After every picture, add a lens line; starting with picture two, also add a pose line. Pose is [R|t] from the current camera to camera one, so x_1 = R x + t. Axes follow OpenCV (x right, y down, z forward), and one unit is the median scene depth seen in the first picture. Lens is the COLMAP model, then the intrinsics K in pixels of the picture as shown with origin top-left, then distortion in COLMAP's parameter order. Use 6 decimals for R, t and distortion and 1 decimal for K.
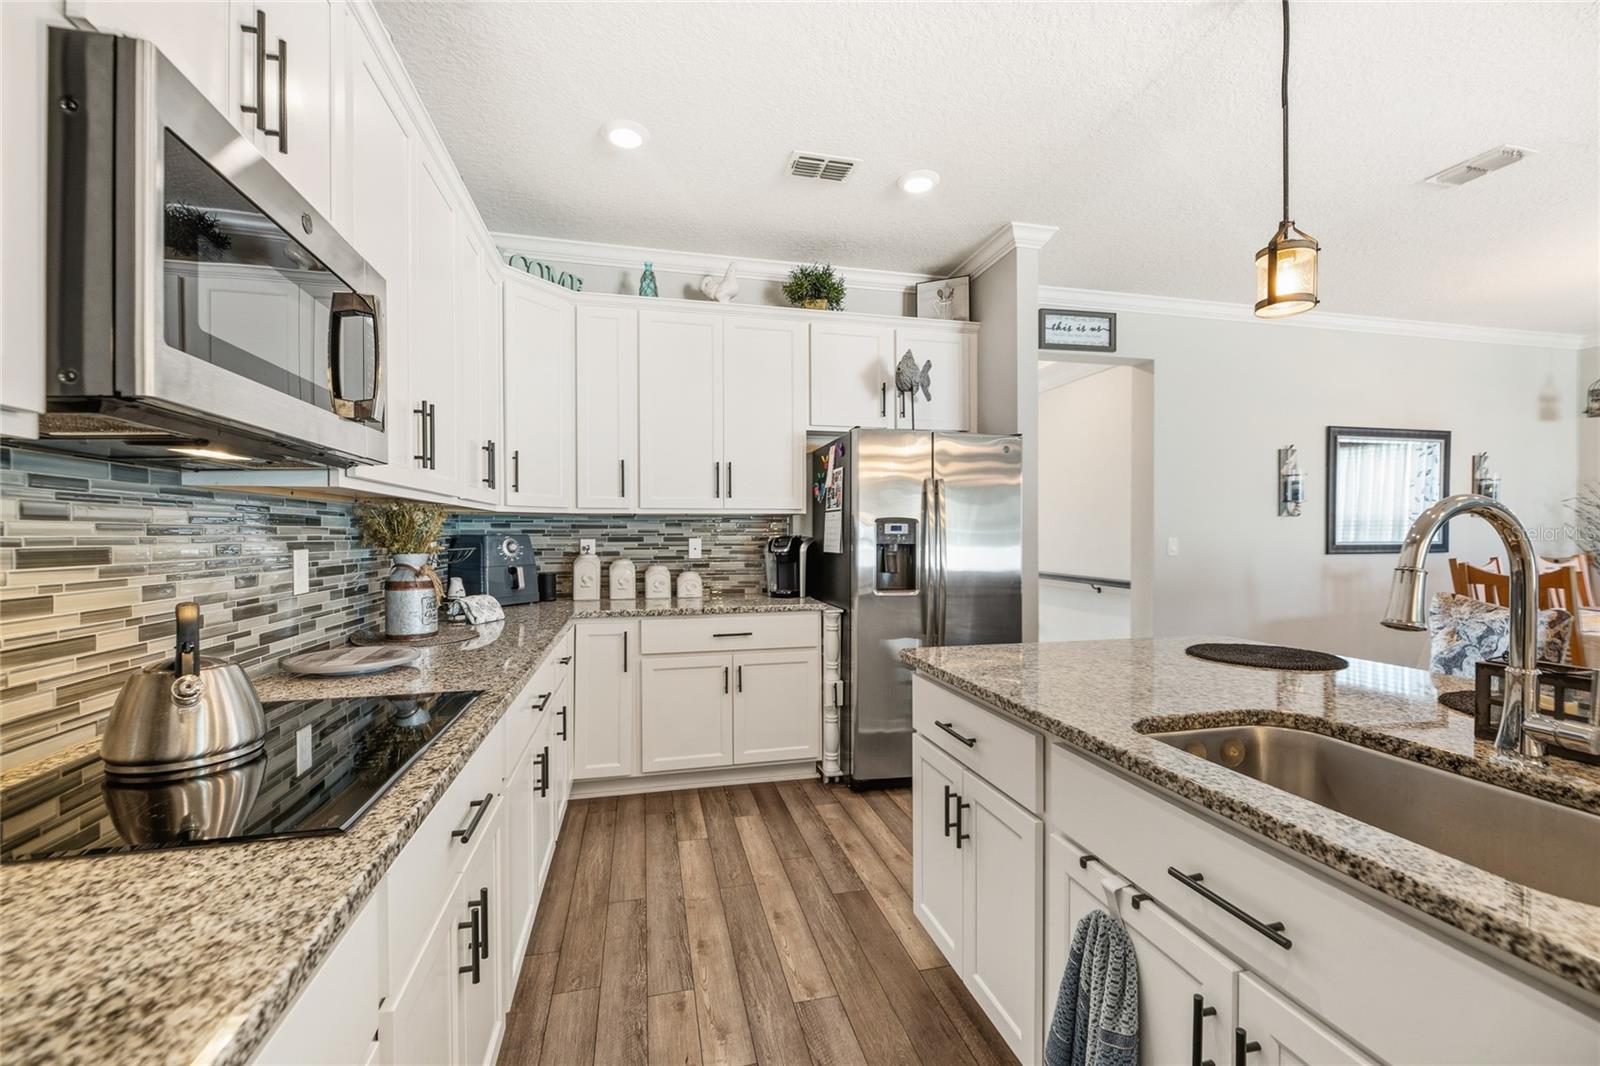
lens RADIAL K [[669.5, 0, 806.6], [0, 669.5, 541.0], [0, 0, 1]] dist [0.002425, -0.003451]
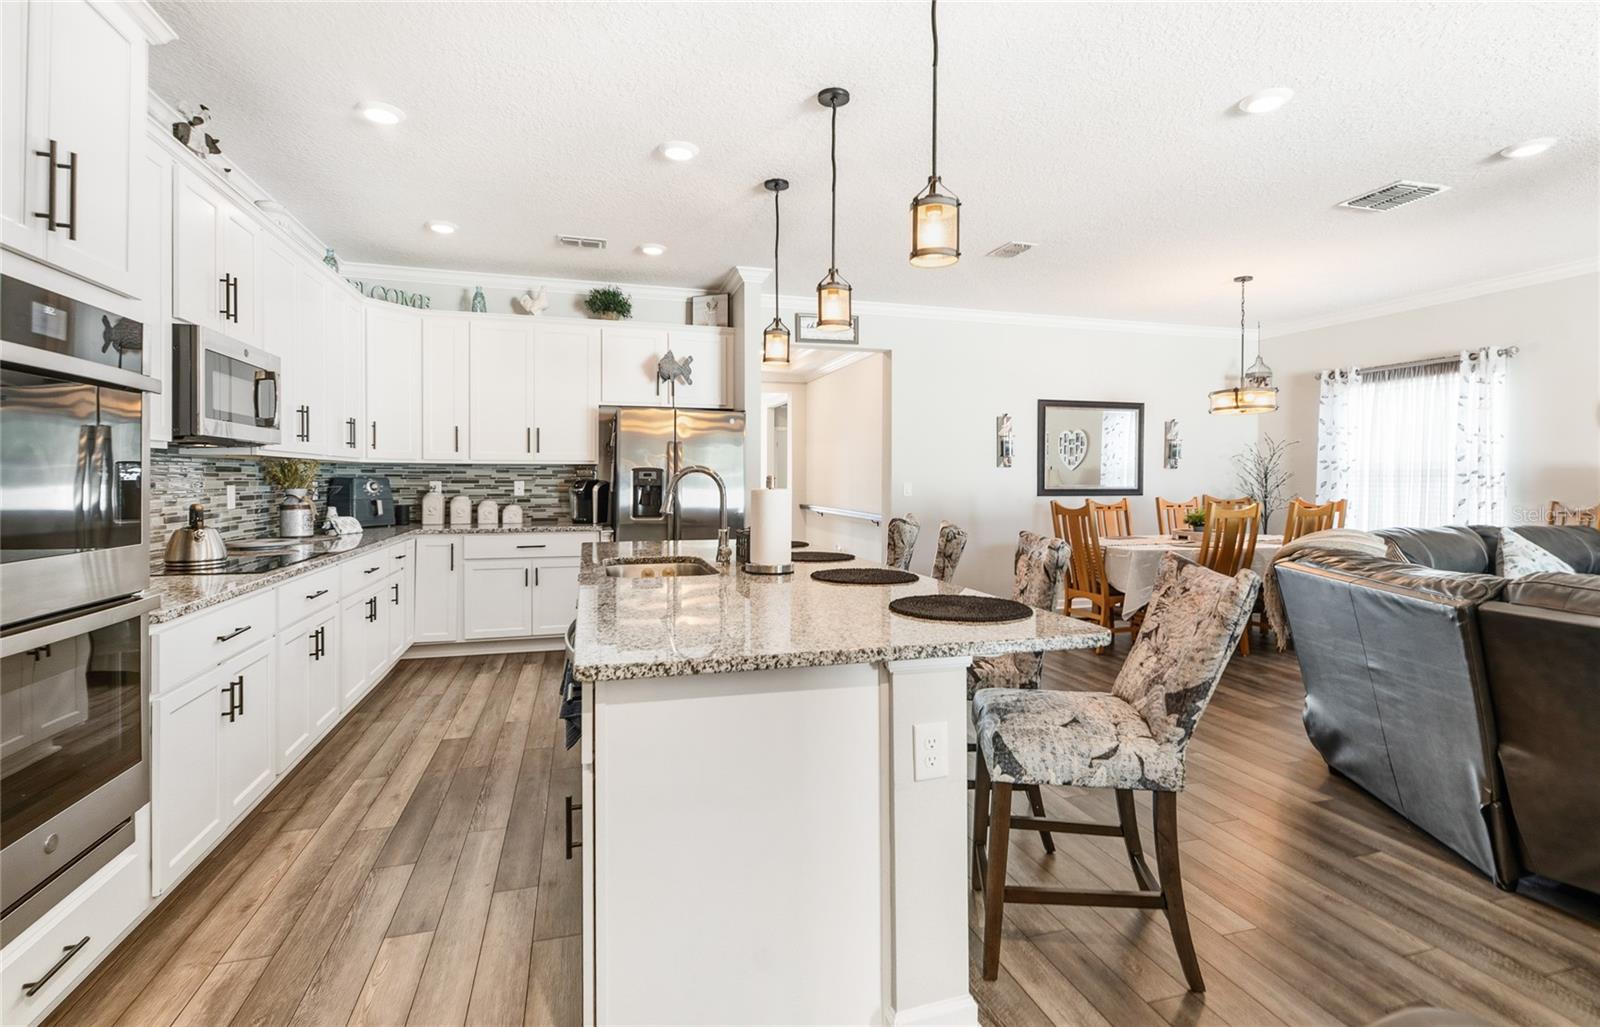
lens RADIAL K [[730.0, 0, 814.7], [0, 730.0, 483.0], [0, 0, 1]] dist [0.029705, -0.005015]
pose [[0.998083, 0.005316, 0.061660, 0.381157], [-0.005026, 0.999976, -0.004871, 0.004508], [-0.061684, 0.004552, 0.998085, -0.600443]]
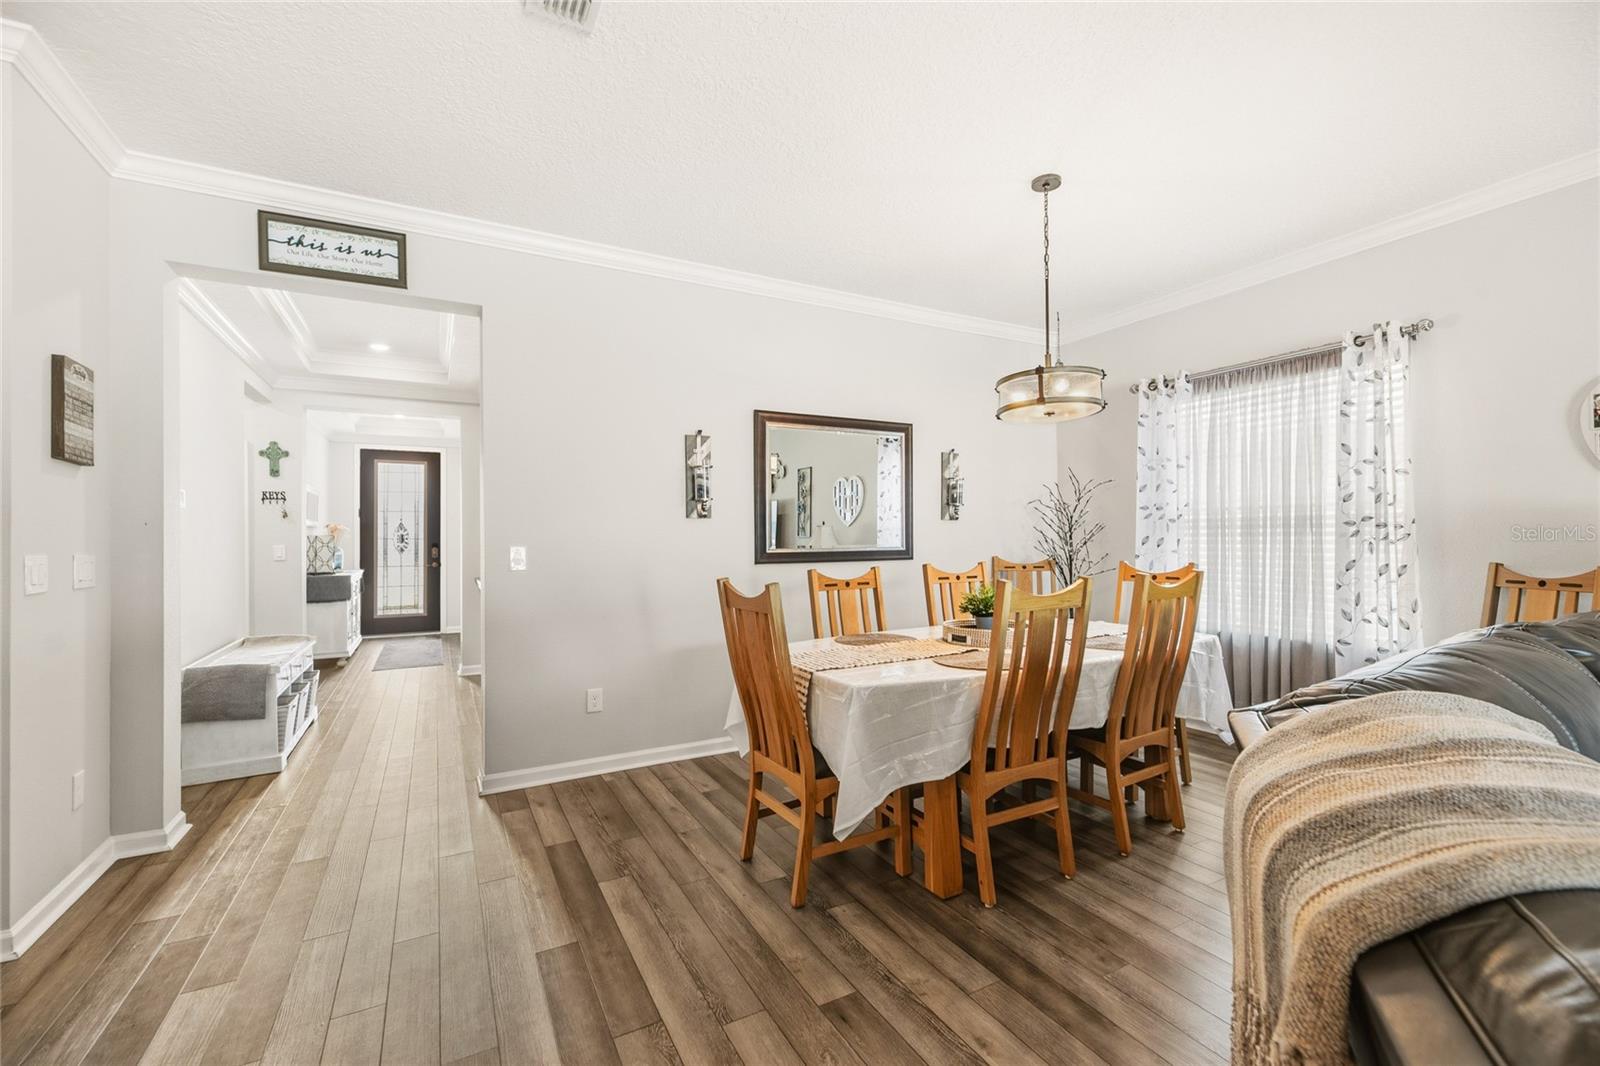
lens RADIAL K [[669.5, 0, 798.1], [0, 669.5, 535.0], [0, 0, 1]] dist [0.002425, -0.003451]
pose [[0.965636, -0.004474, 0.259859, 0.919993], [0.009348, 0.999803, -0.017524, -0.001009], [-0.259730, 0.019351, 0.965487, 0.274907]]
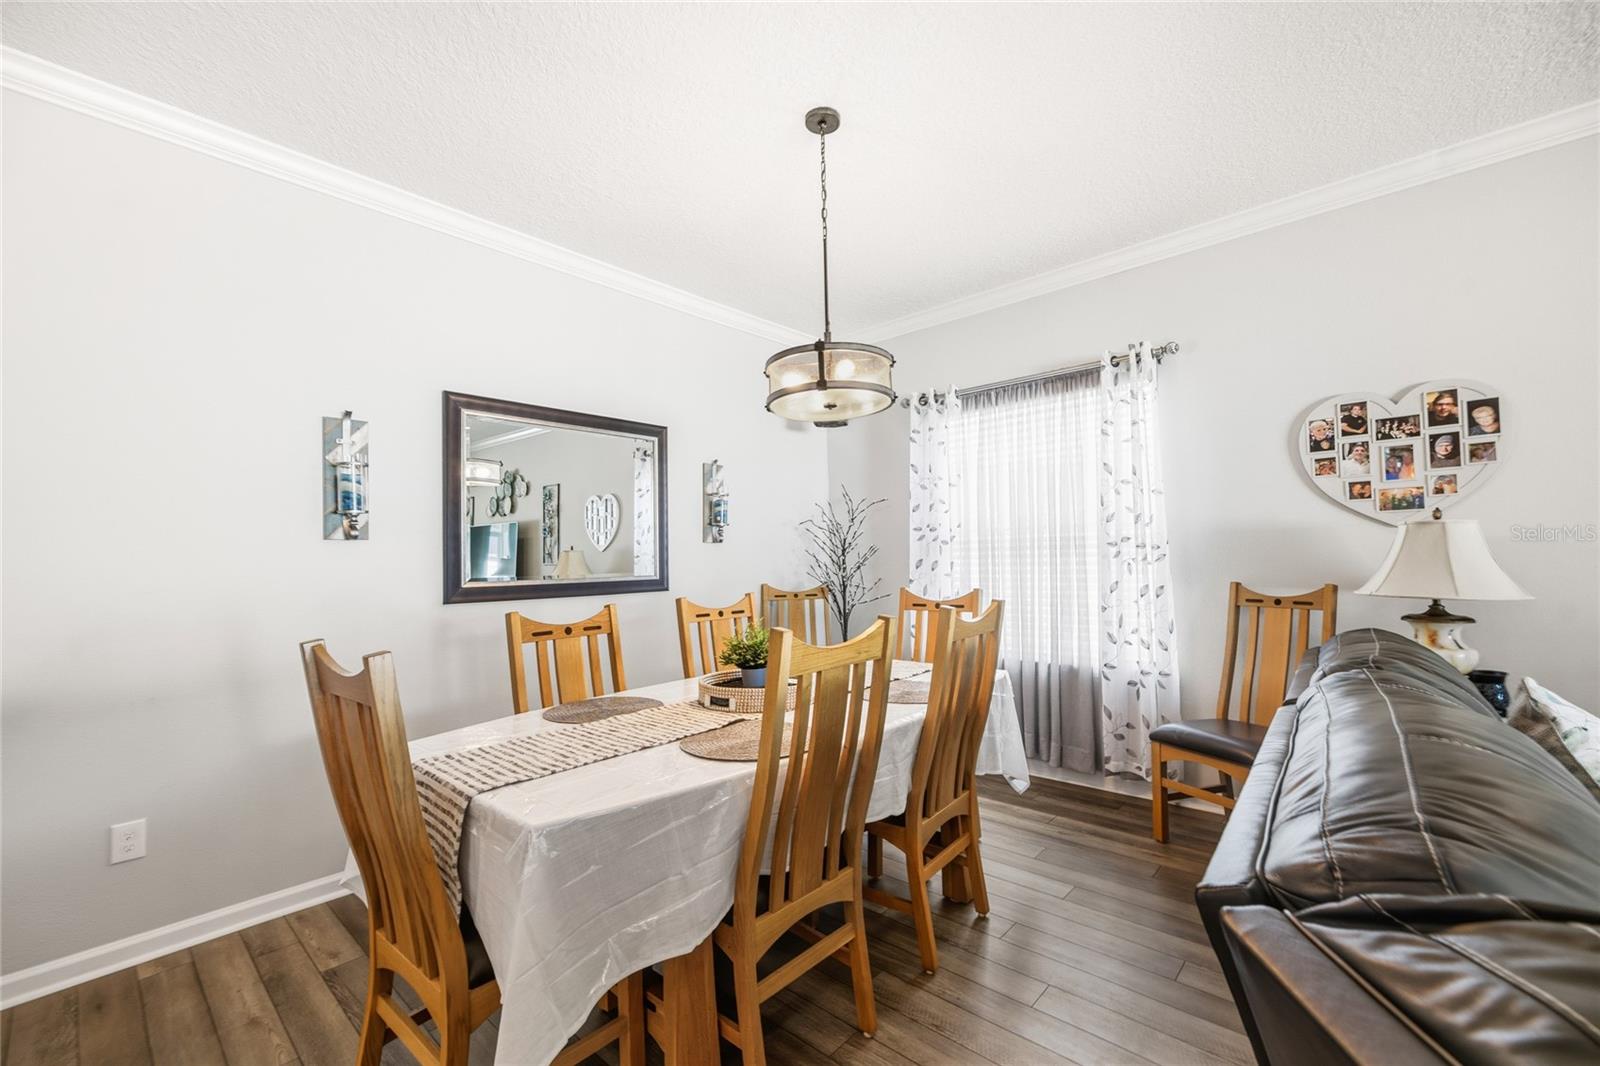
lens RADIAL K [[669.5, 0, 806.0], [0, 669.5, 539.9], [0, 0, 1]] dist [0.002425, -0.003451]
pose [[0.817653, 0.004001, 0.575697, 1.046735], [0.025114, 0.998776, -0.042610, -0.004277], [-0.575163, 0.049298, 0.816552, 0.487077]]
